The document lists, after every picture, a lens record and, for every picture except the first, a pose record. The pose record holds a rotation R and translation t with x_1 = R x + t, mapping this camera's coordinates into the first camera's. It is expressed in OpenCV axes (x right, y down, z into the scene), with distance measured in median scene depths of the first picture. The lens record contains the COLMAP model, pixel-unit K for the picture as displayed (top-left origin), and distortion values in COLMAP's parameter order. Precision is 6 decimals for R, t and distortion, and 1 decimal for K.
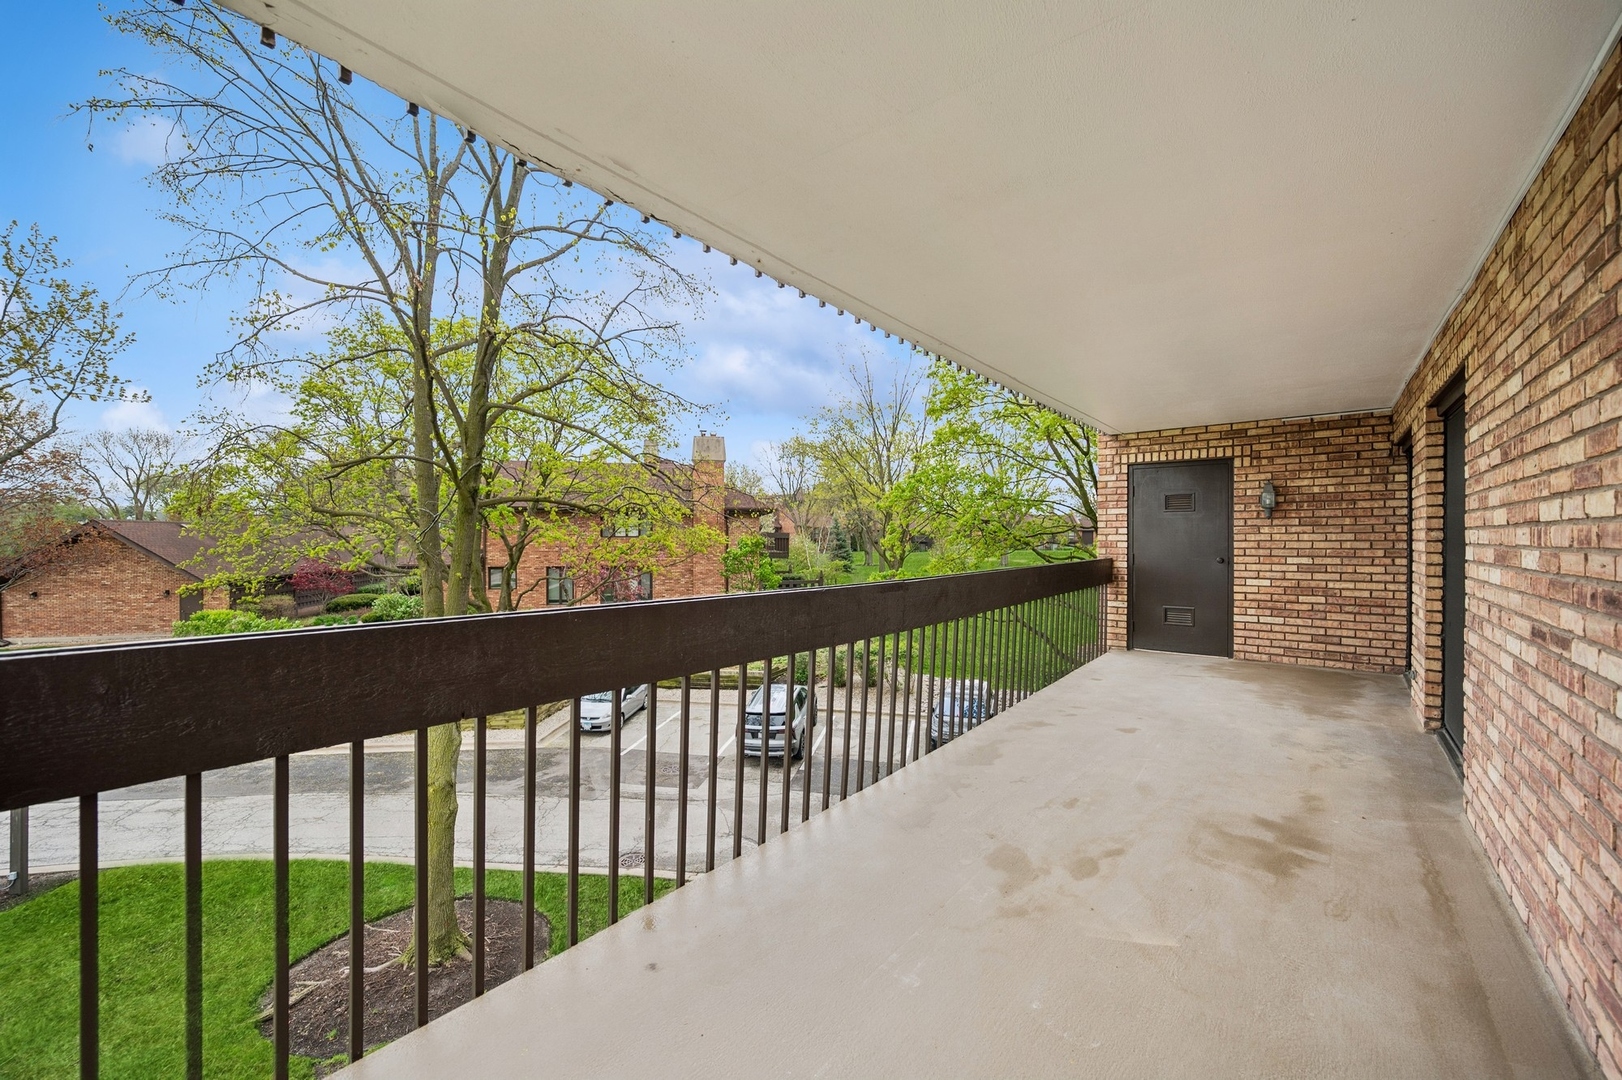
lens RADIAL K [[645.7, 0, 814.3], [0, 645.7, 540.7], [0, 0, 1]] dist [0.000001, -0.000335]
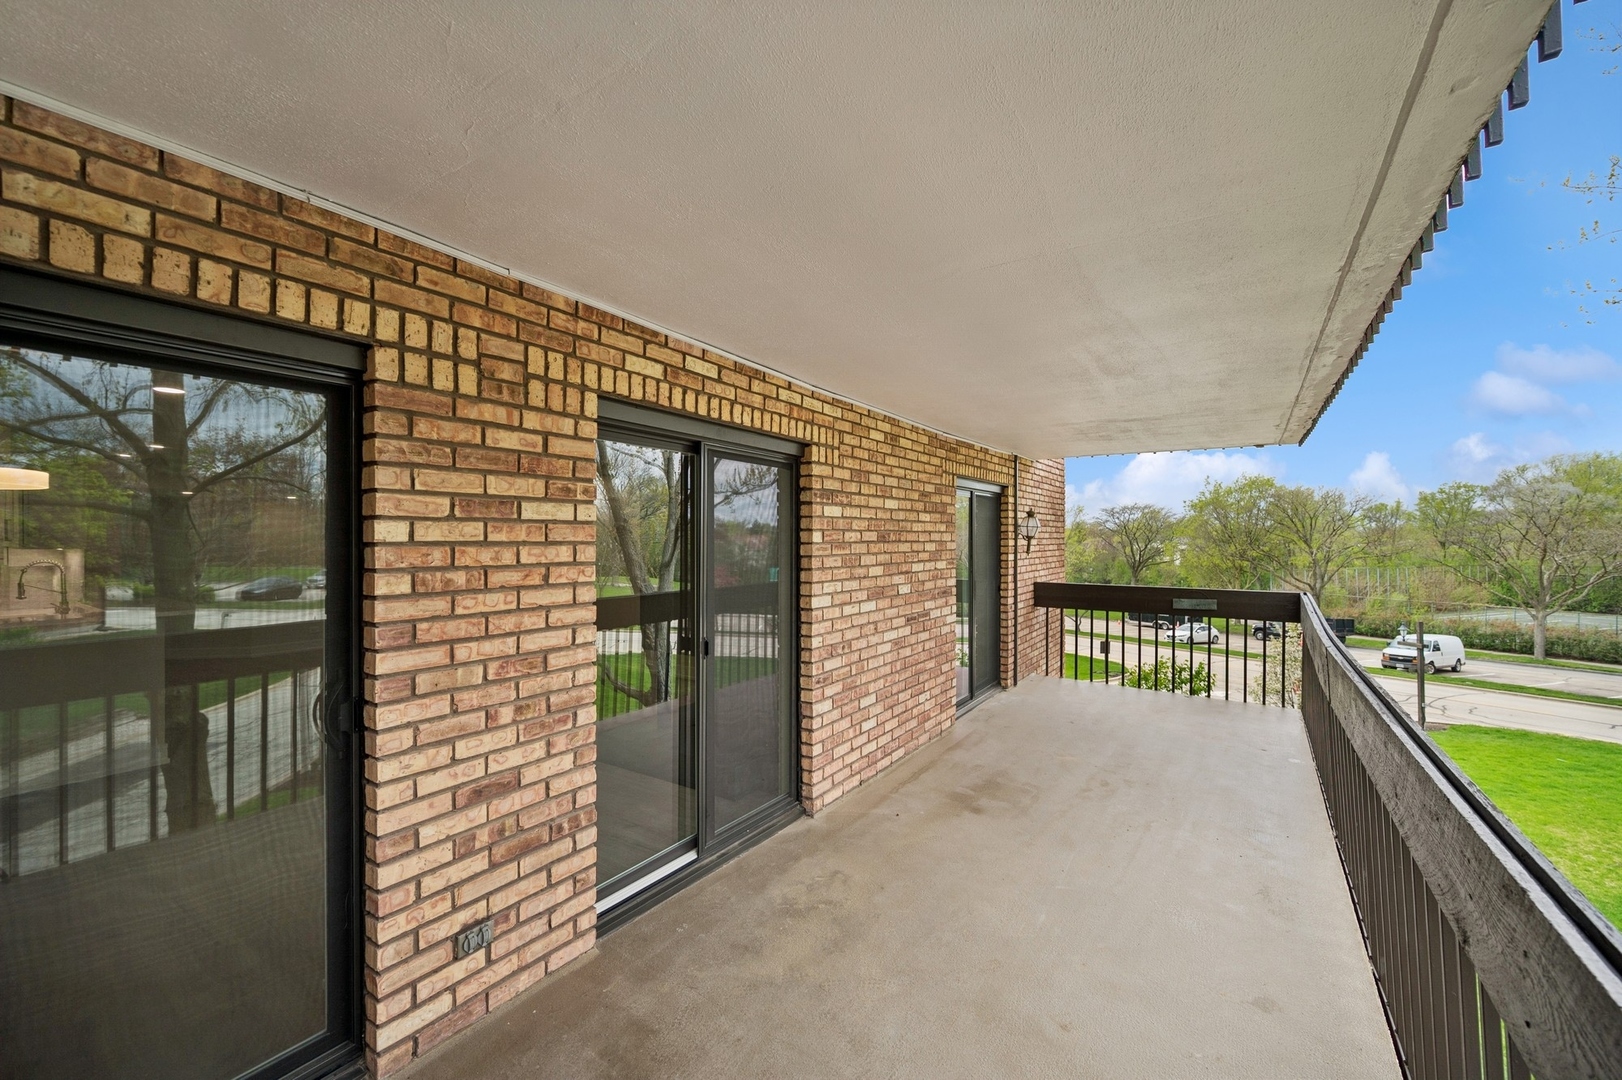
lens RADIAL K [[645.7, 0, 807.4], [0, 645.7, 538.2], [0, 0, 1]] dist [0.000001, -0.000335]
pose [[-0.997479, 0.012152, -0.069915, 1.282287], [0.012136, 0.999926, 0.000647, -0.123457], [0.069918, -0.000203, -0.997553, 2.586891]]
